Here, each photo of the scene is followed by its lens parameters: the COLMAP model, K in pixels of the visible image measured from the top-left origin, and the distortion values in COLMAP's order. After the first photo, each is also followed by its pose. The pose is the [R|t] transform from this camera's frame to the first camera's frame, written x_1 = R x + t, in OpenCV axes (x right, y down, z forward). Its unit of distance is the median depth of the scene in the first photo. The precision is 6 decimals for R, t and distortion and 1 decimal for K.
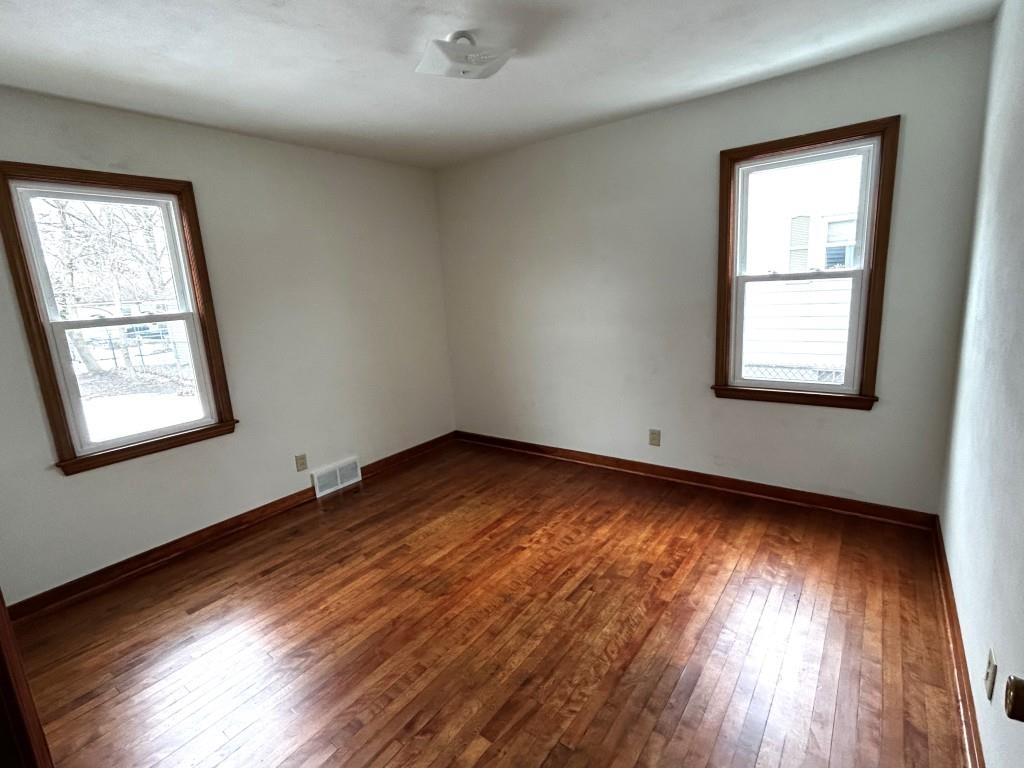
lens RADIAL K [[489.8, 0, 513.0], [0, 489.8, 381.7], [0, 0, 1]] dist [-0.000621, 0.000236]
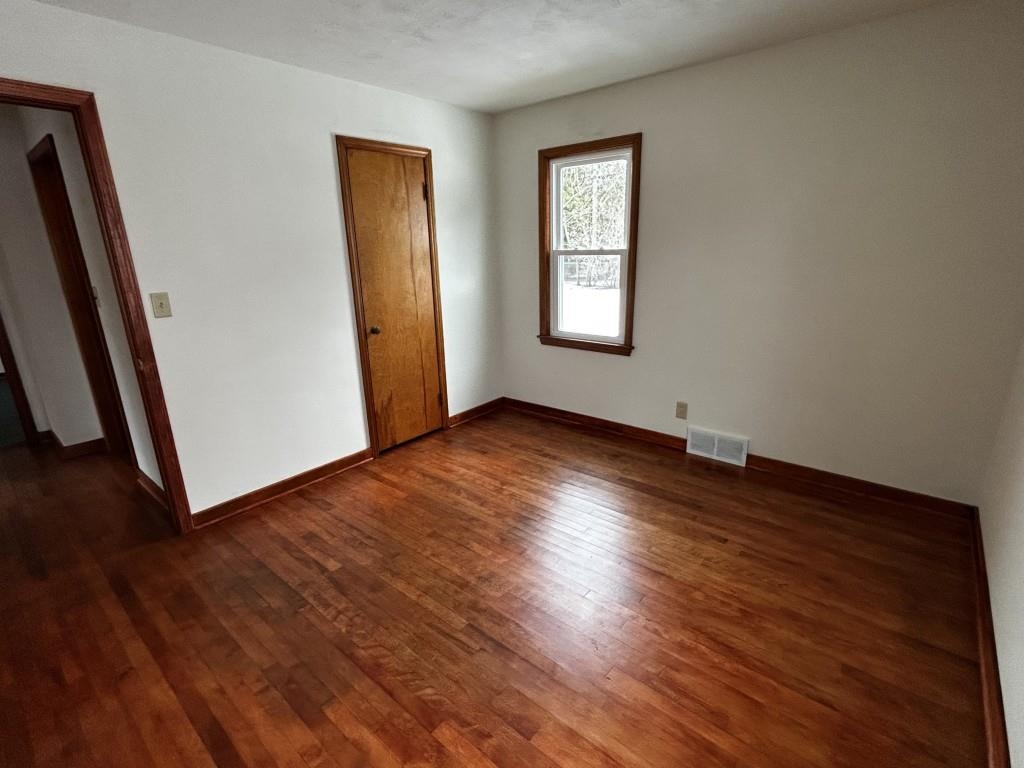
lens RADIAL K [[489.8, 0, 504.2], [0, 489.8, 381.0], [0, 0, 1]] dist [-0.000621, 0.000236]
pose [[-0.059223, 0.332682, -0.941177, 0.716666], [-0.168594, 0.925955, 0.337910, -0.235538], [0.983905, 0.178688, 0.001251, 0.906510]]
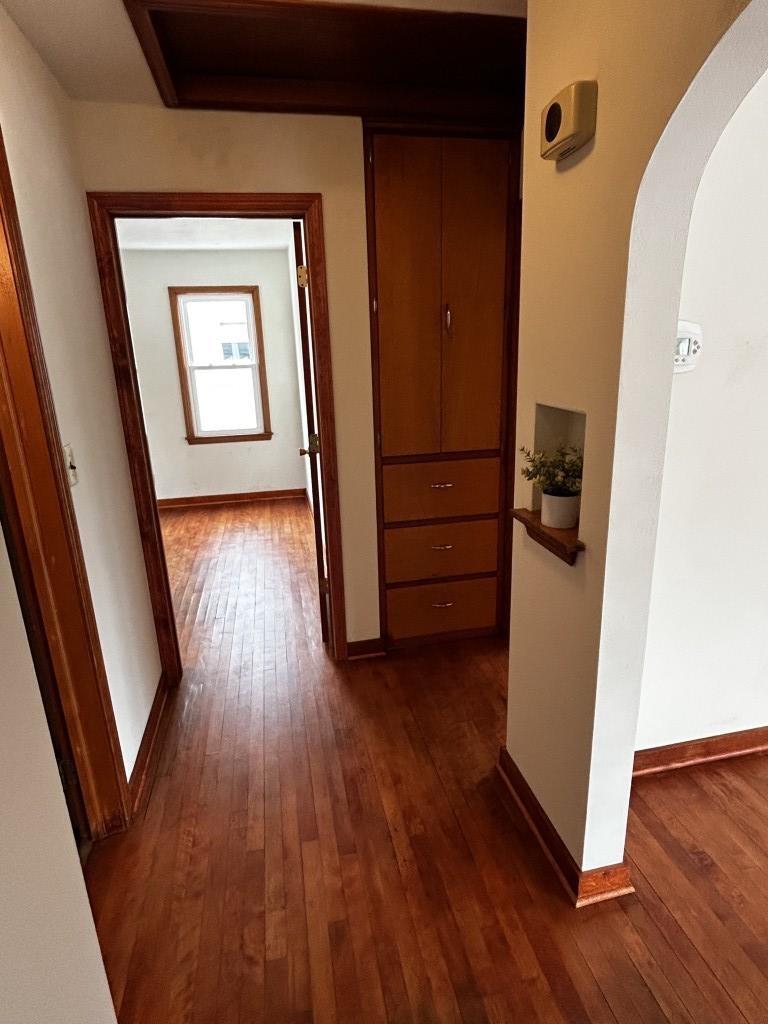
lens RADIAL K [[564.5, 0, 390.5], [0, 564.5, 514.3], [0, 0, 1]] dist [0.006996, -0.001895]
pose [[0.654257, -0.174900, 0.735770, -0.268214], [0.139772, 0.984095, 0.109642, 0.072254], [-0.743244, 0.031106, 0.668297, -0.341623]]
